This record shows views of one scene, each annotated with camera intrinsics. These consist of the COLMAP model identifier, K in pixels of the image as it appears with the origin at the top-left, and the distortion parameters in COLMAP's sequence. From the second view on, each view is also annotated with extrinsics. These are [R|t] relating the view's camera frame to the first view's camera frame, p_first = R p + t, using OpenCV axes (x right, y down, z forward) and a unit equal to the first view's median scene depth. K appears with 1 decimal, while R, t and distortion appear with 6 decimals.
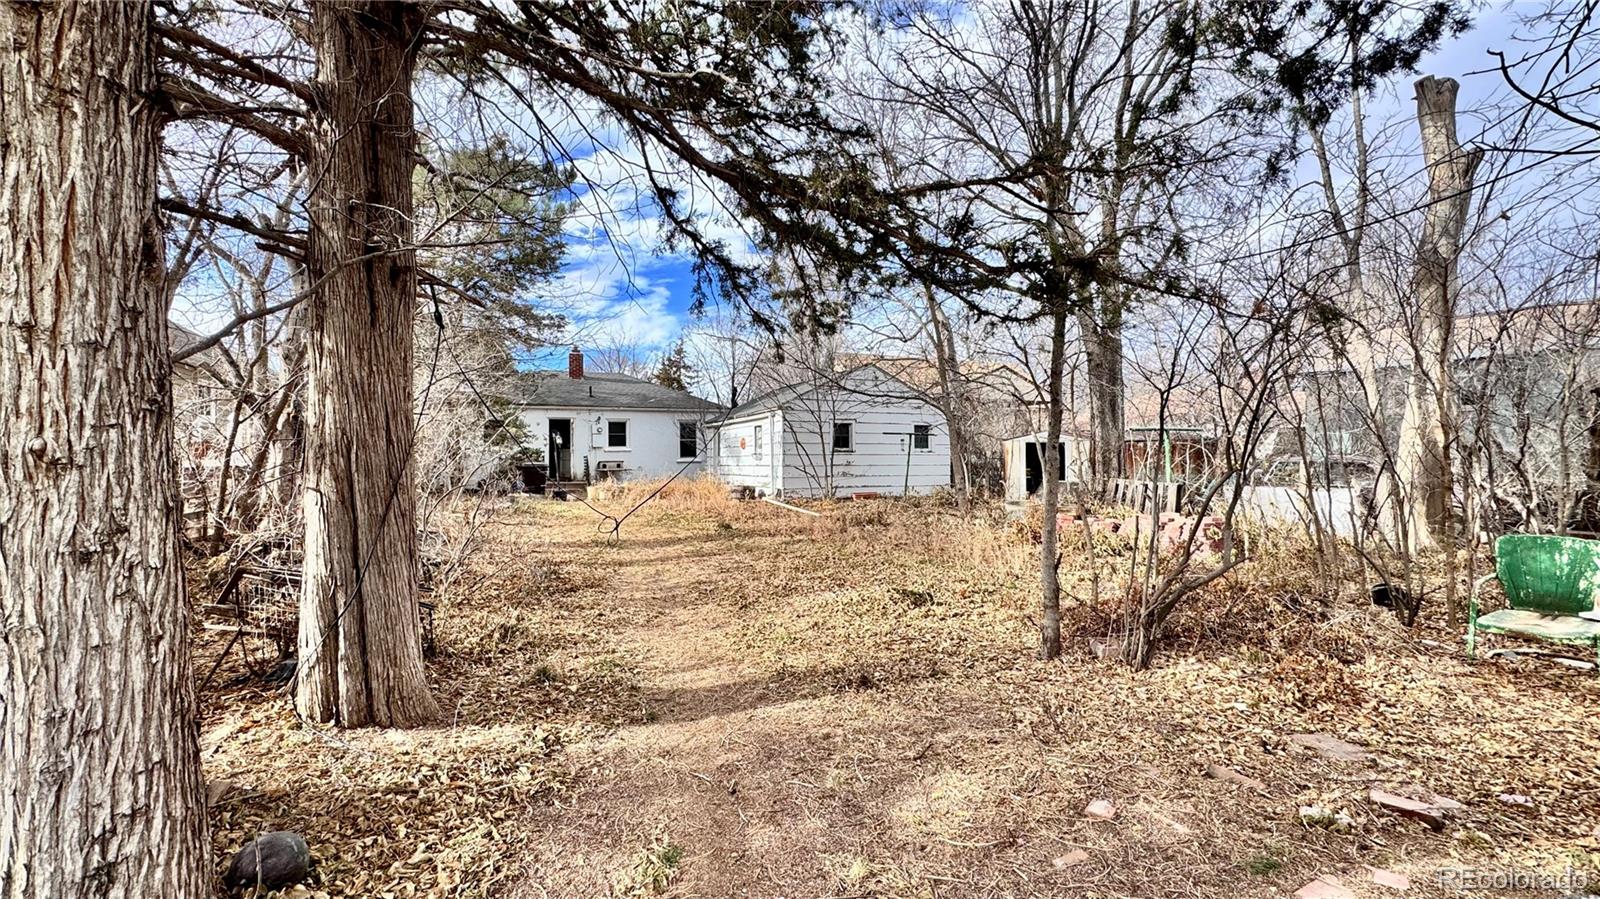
lens RADIAL K [[639.1, 0, 796.5], [0, 639.1, 448.4], [0, 0, 1]] dist [0.002567, -0.000248]
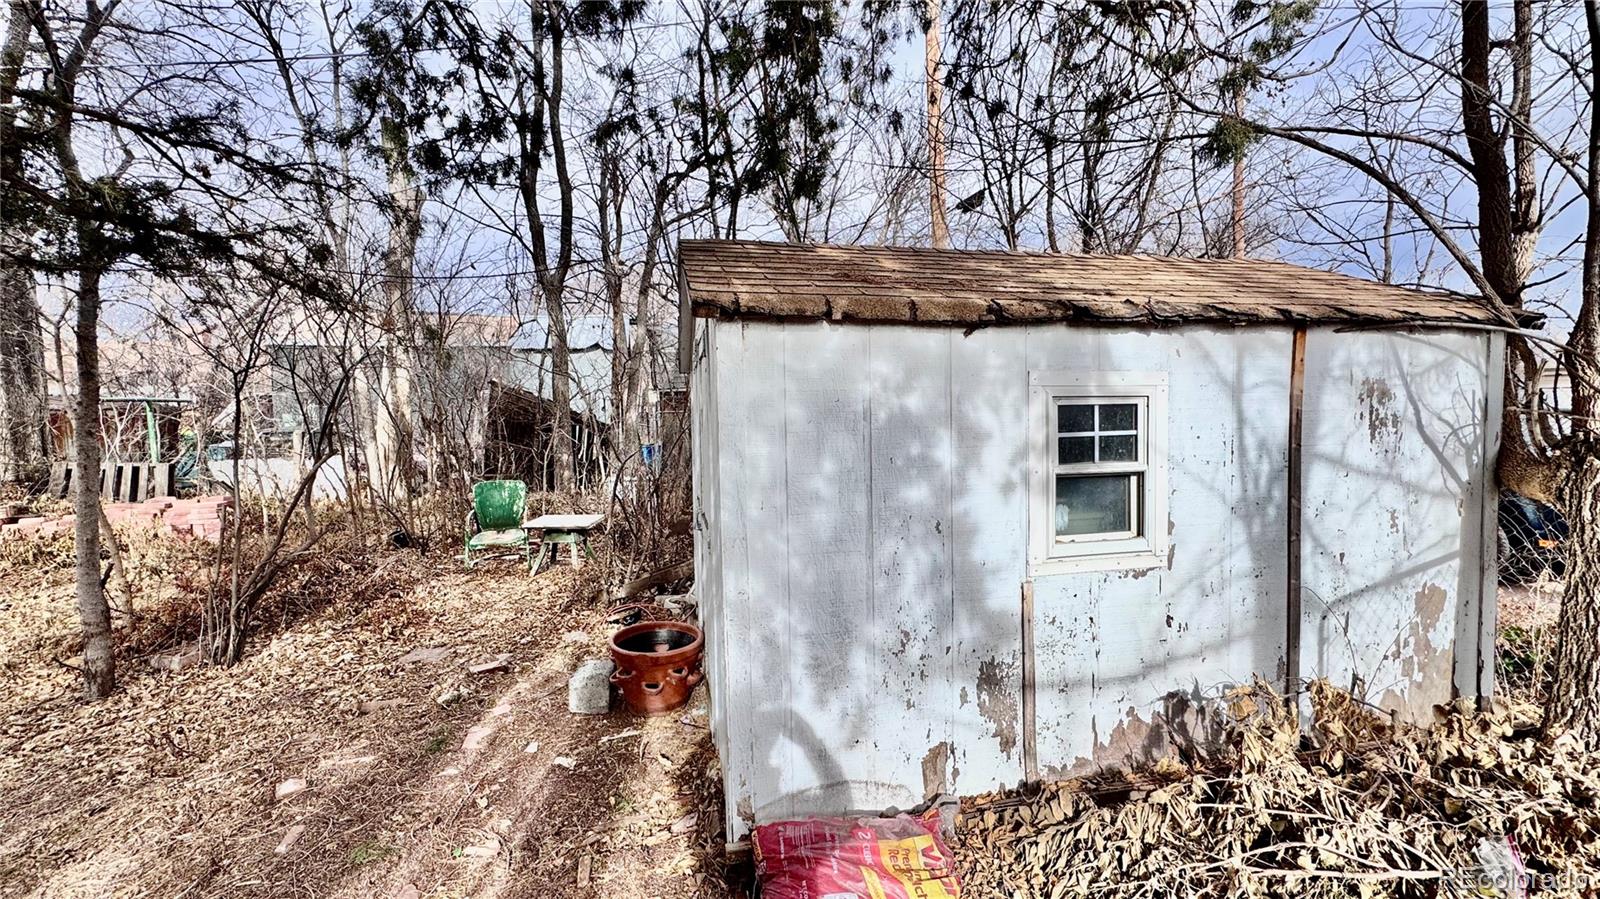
lens RADIAL K [[639.1, 0, 789.0], [0, 639.1, 447.2], [0, 0, 1]] dist [0.002567, -0.000248]
pose [[0.190551, -0.050782, 0.980363, -0.304221], [-0.000075, 0.998660, 0.051745, -0.037100], [-0.981677, -0.009933, 0.190292, 0.007129]]
